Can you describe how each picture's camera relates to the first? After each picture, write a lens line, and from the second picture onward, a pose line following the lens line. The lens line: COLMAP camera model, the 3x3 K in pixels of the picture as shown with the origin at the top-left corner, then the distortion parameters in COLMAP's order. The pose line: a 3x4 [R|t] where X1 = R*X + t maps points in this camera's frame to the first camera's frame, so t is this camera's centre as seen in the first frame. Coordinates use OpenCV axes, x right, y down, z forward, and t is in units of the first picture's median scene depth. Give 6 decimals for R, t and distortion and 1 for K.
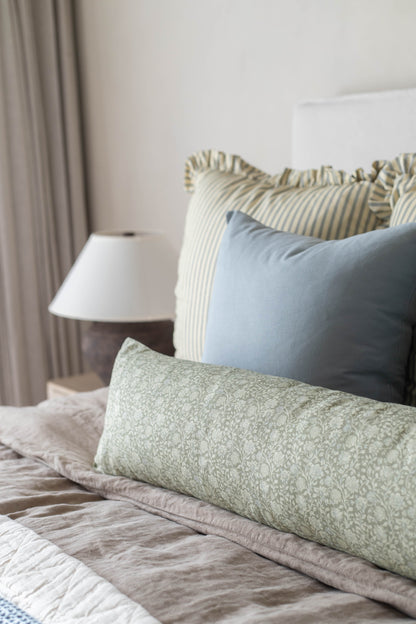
lens RADIAL K [[929.6, 0, 208.0], [0, 929.6, 312.0], [0, 0, 1]] dist [-0.002053, 0.037018]
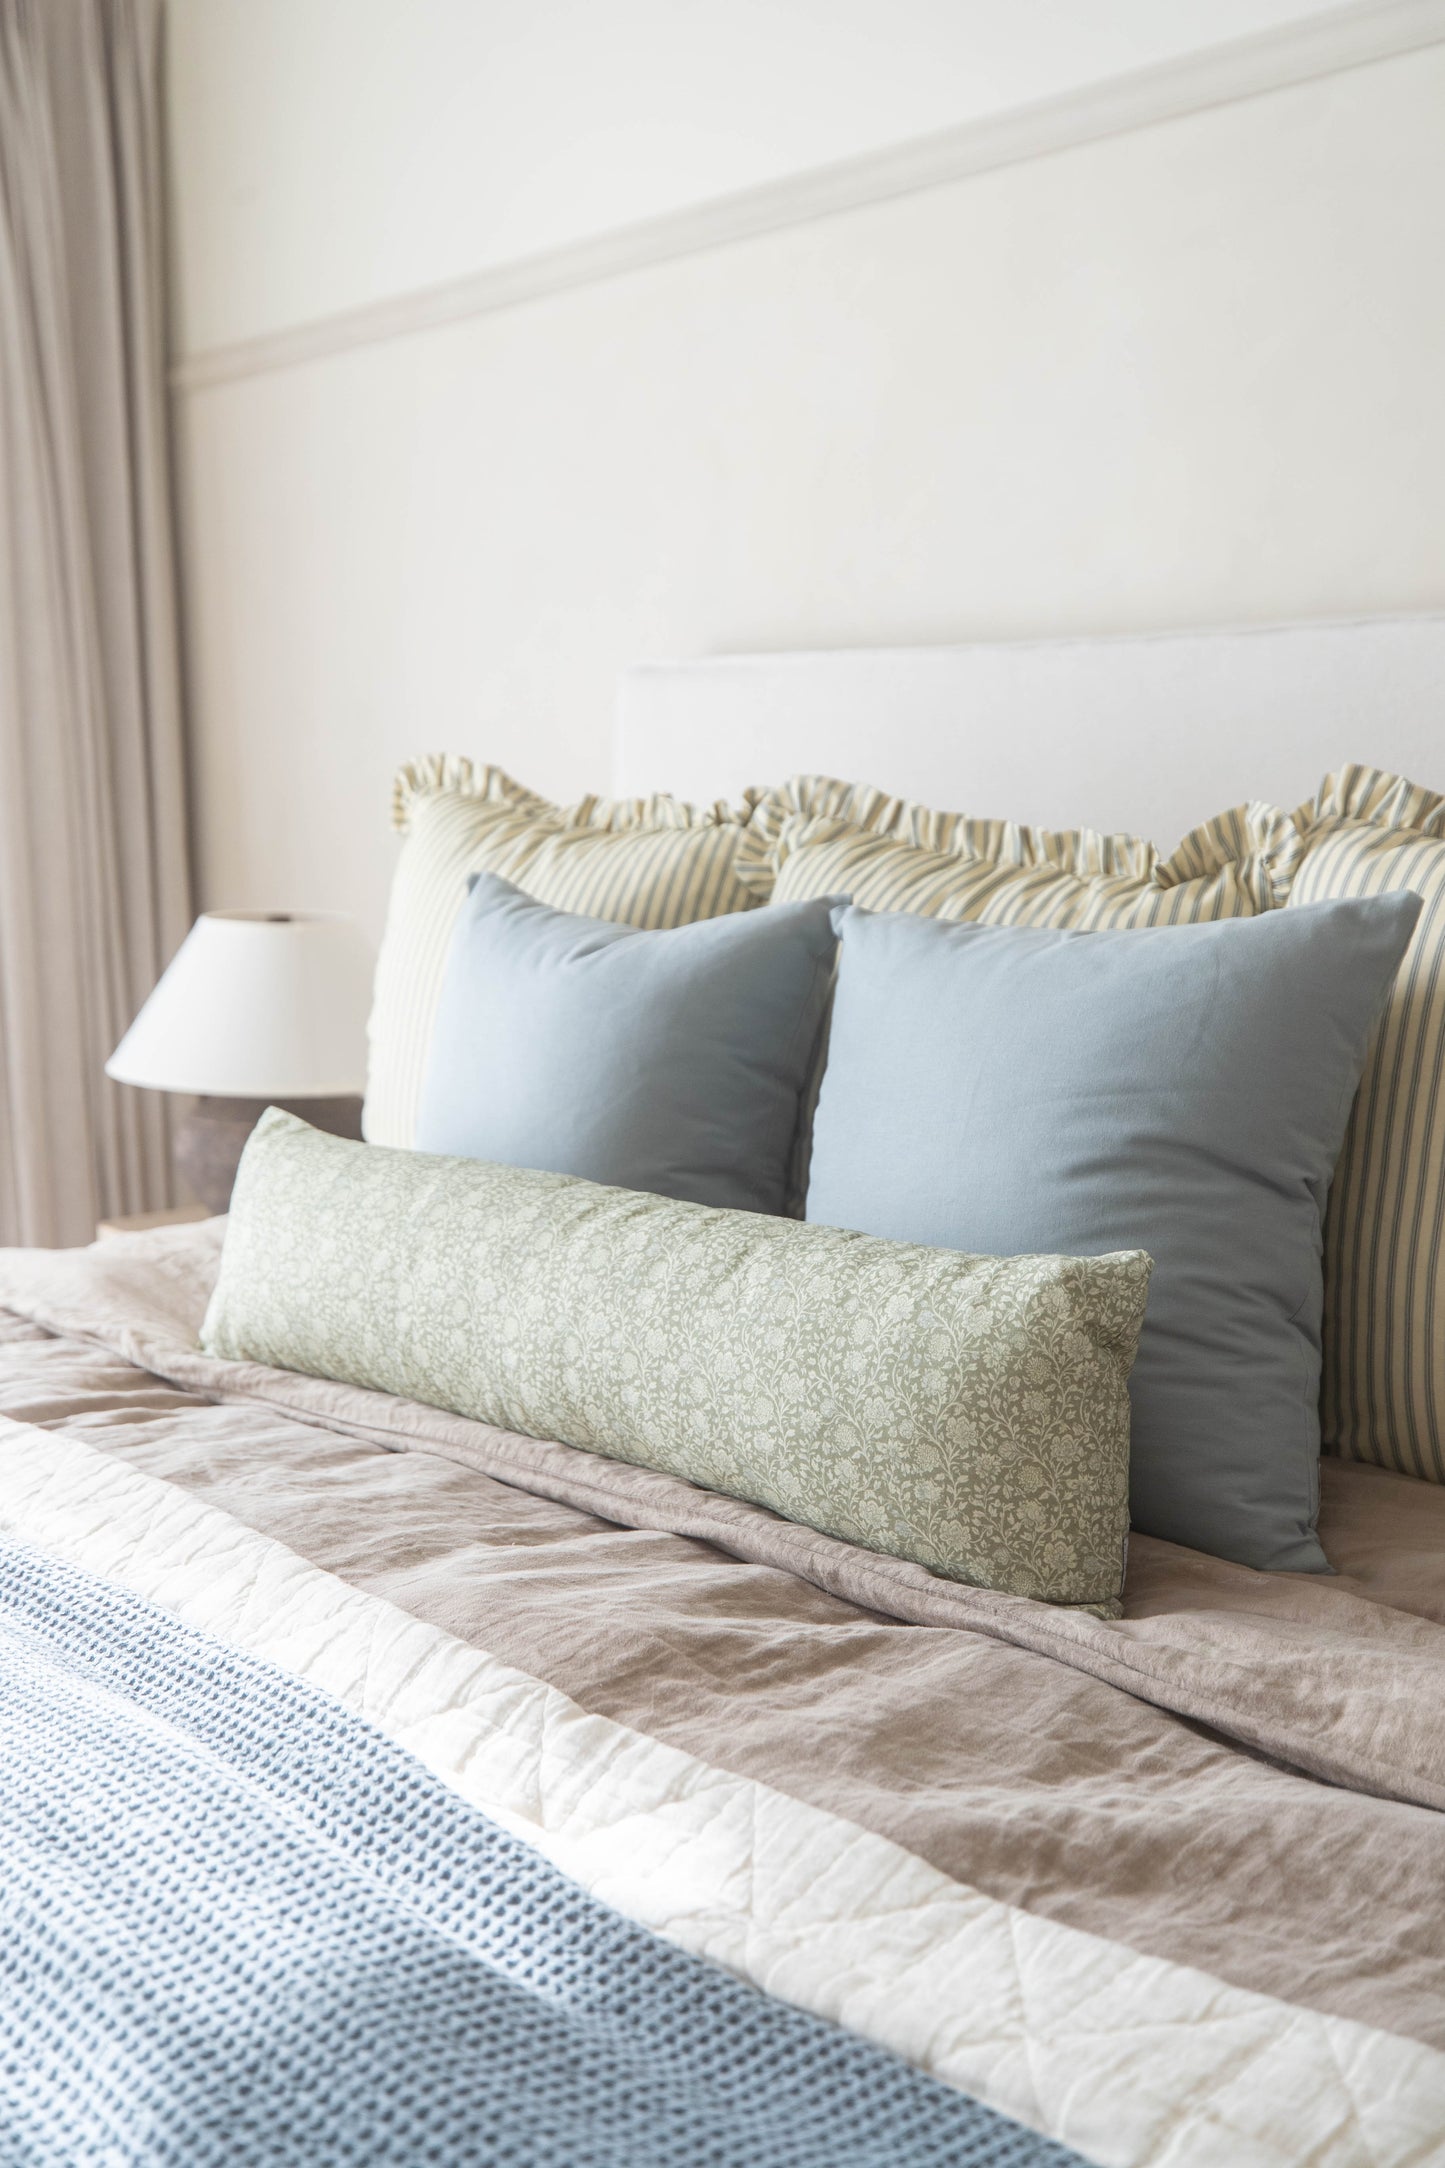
lens RADIAL K [[2118.2, 0, 722.5], [0, 2118.2, 1084.0], [0, 0, 1]] dist [0.005771, 0.004953]
pose [[0.992479, 0.019605, 0.120838, 0.027761], [-0.017646, 0.999695, -0.017260, 0.038546], [-0.121139, 0.014997, 0.992522, -0.270729]]
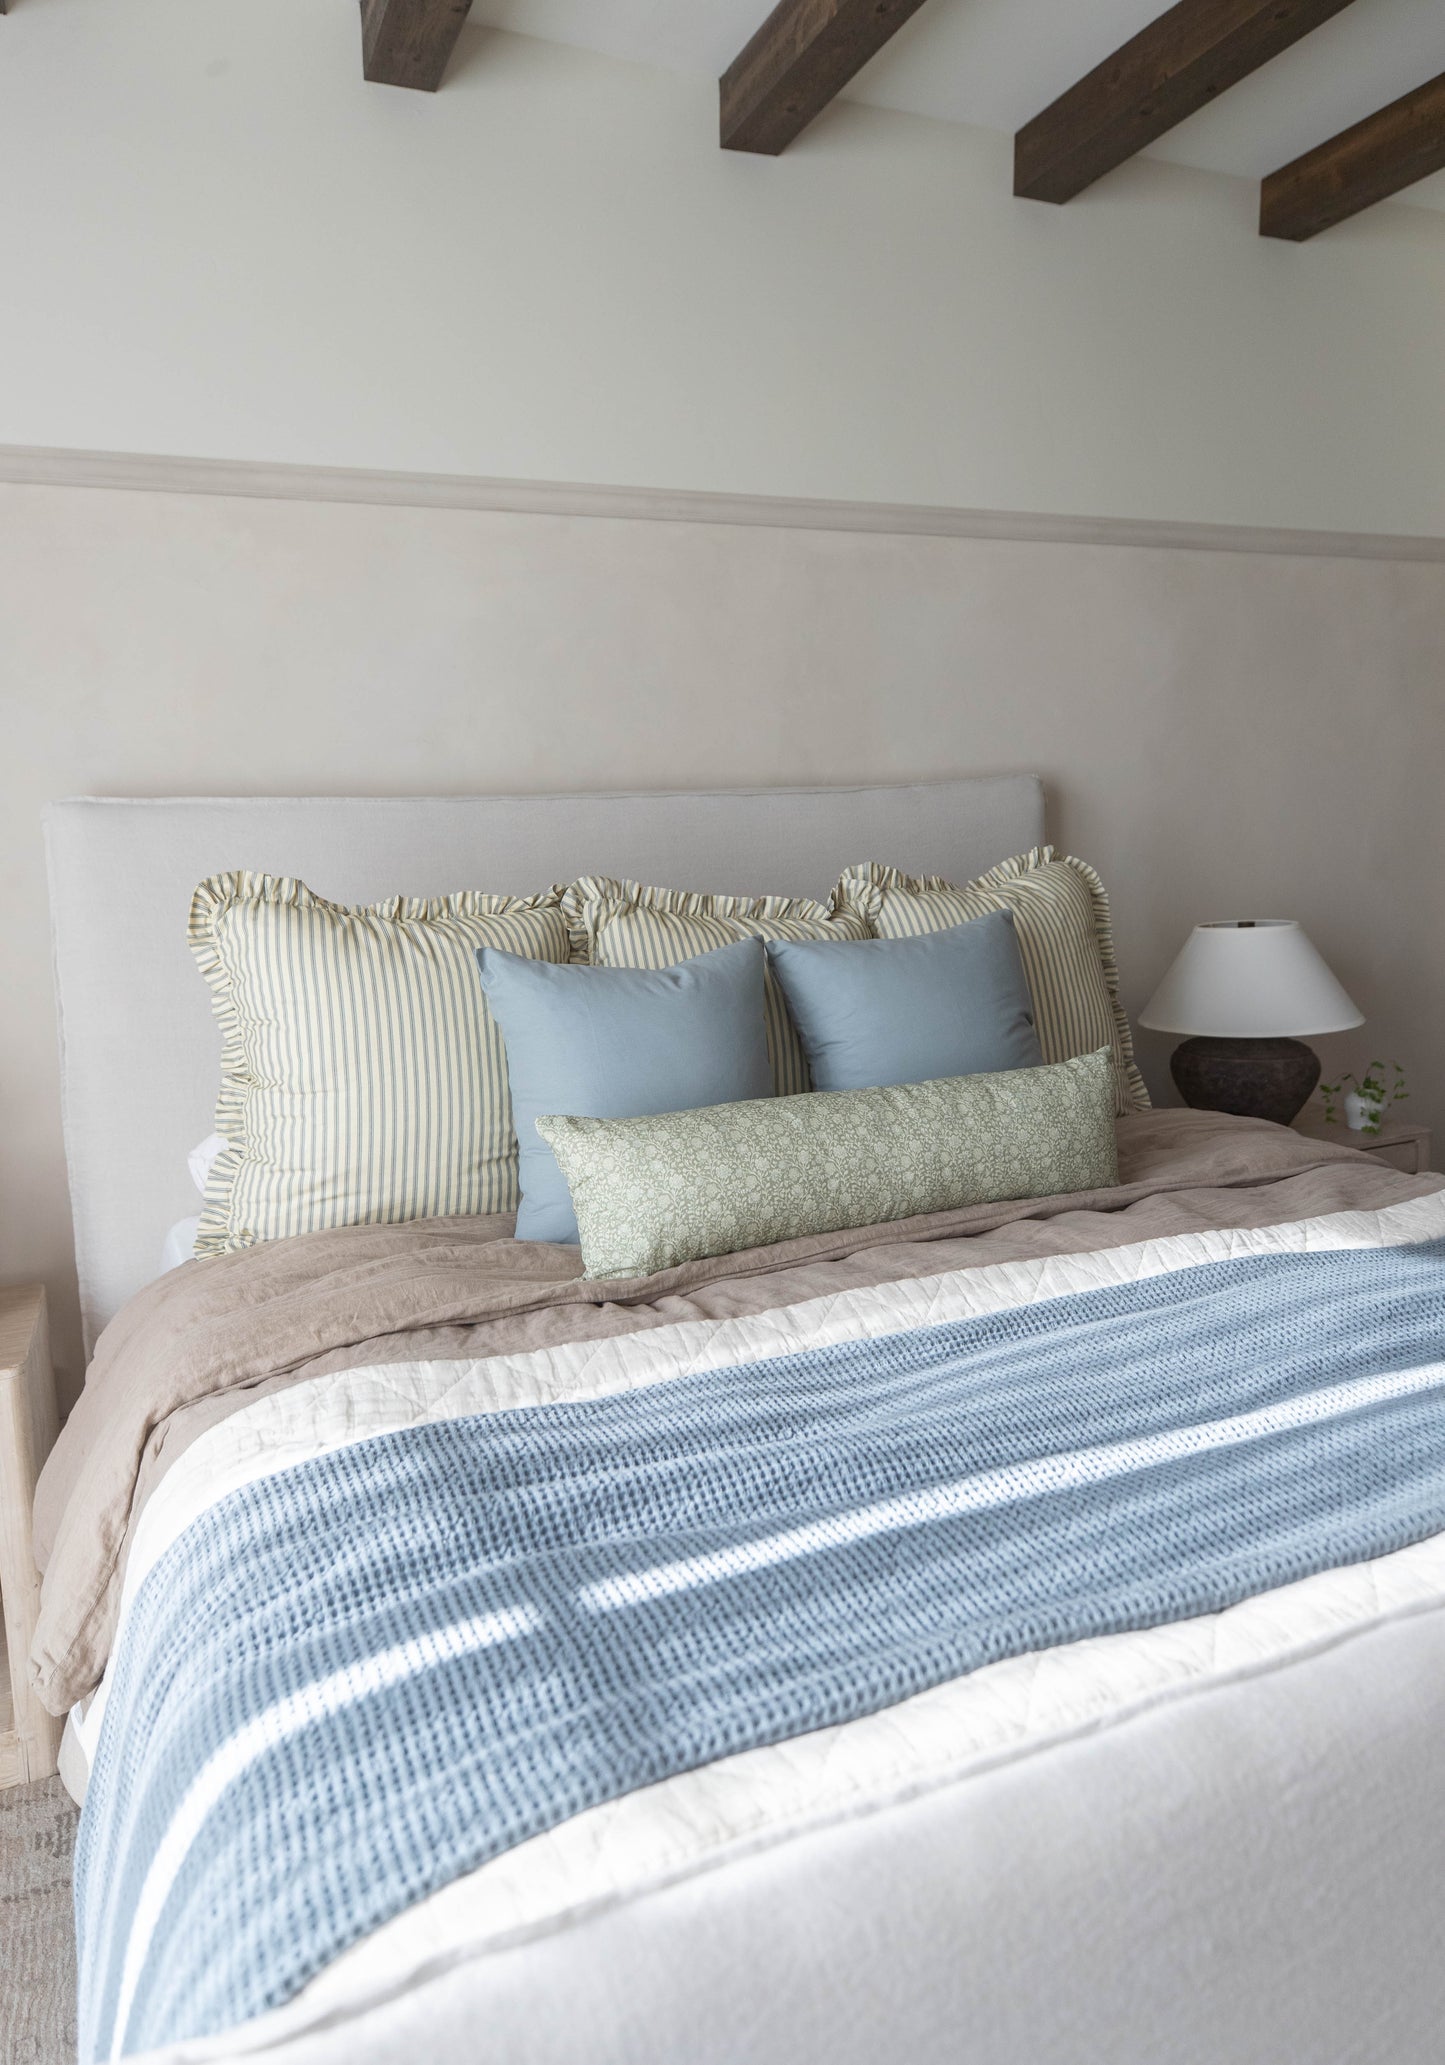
lens RADIAL K [[1381.2, 0, 723.0], [0, 1381.2, 997.6], [0, 0, 1]] dist [0.002625, 0.003559]
pose [[0.239353, -0.072026, 0.968257, -1.402395], [0.170693, 0.984834, 0.031064, -0.093865], [-0.955811, 0.157839, 0.248017, 0.717074]]
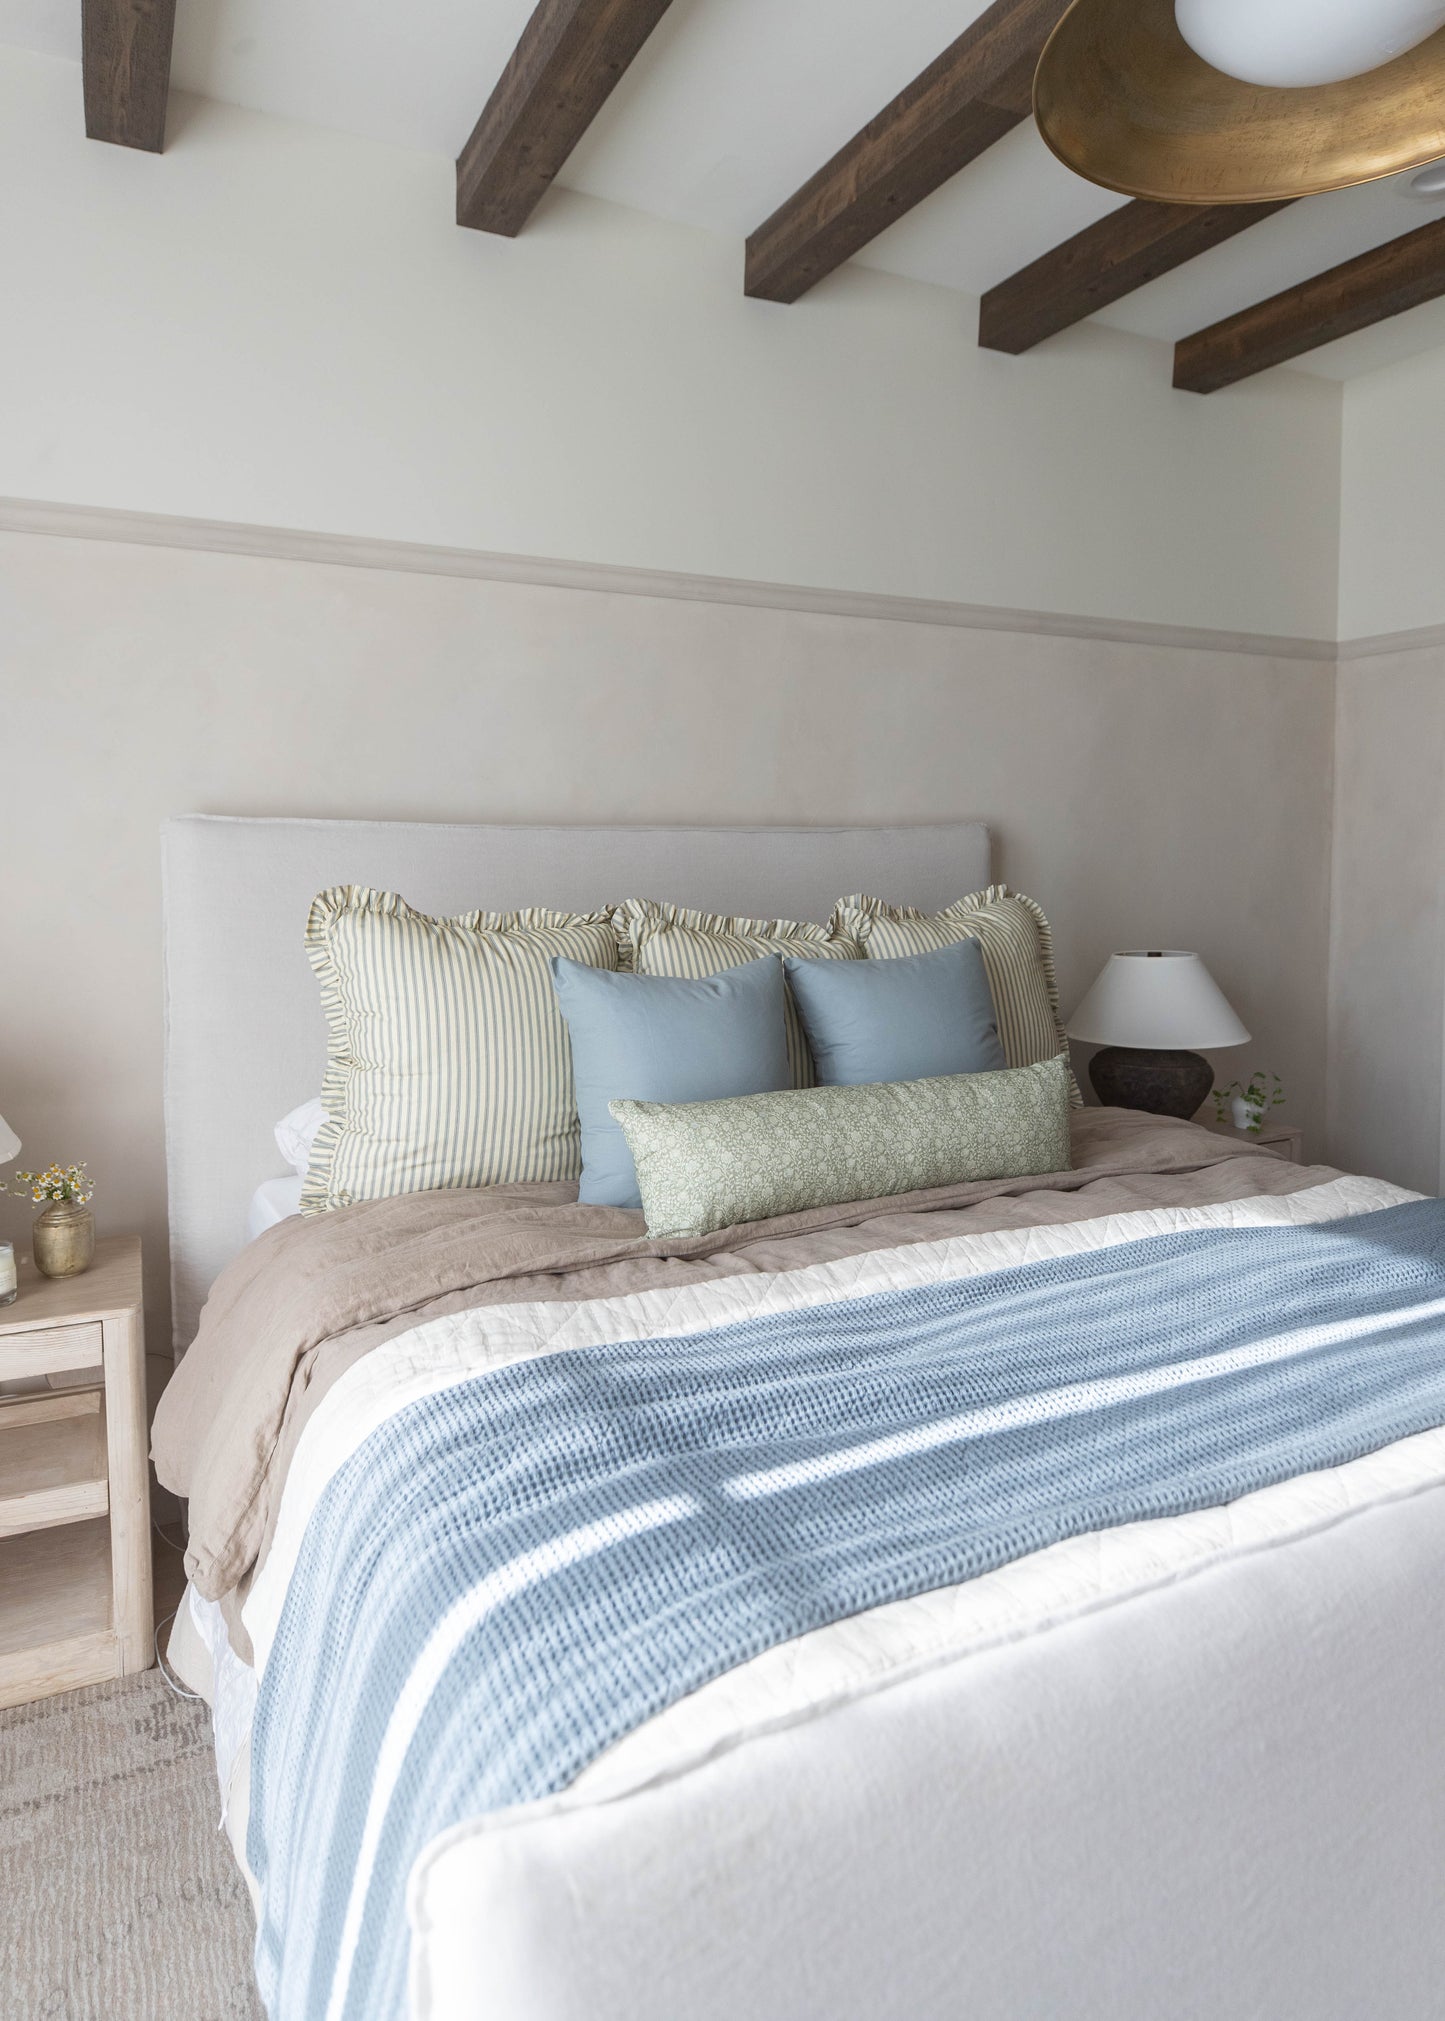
lens RADIAL K [[1224.1, 0, 718.8], [0, 1224.1, 951.8], [0, 0, 1]] dist [0.013879, -0.001021]
pose [[0.186298, -0.028820, 0.982070, -1.530817], [0.138081, 0.990417, 0.002871, -0.128211], [-0.972742, 0.135070, 0.188492, 0.829224]]
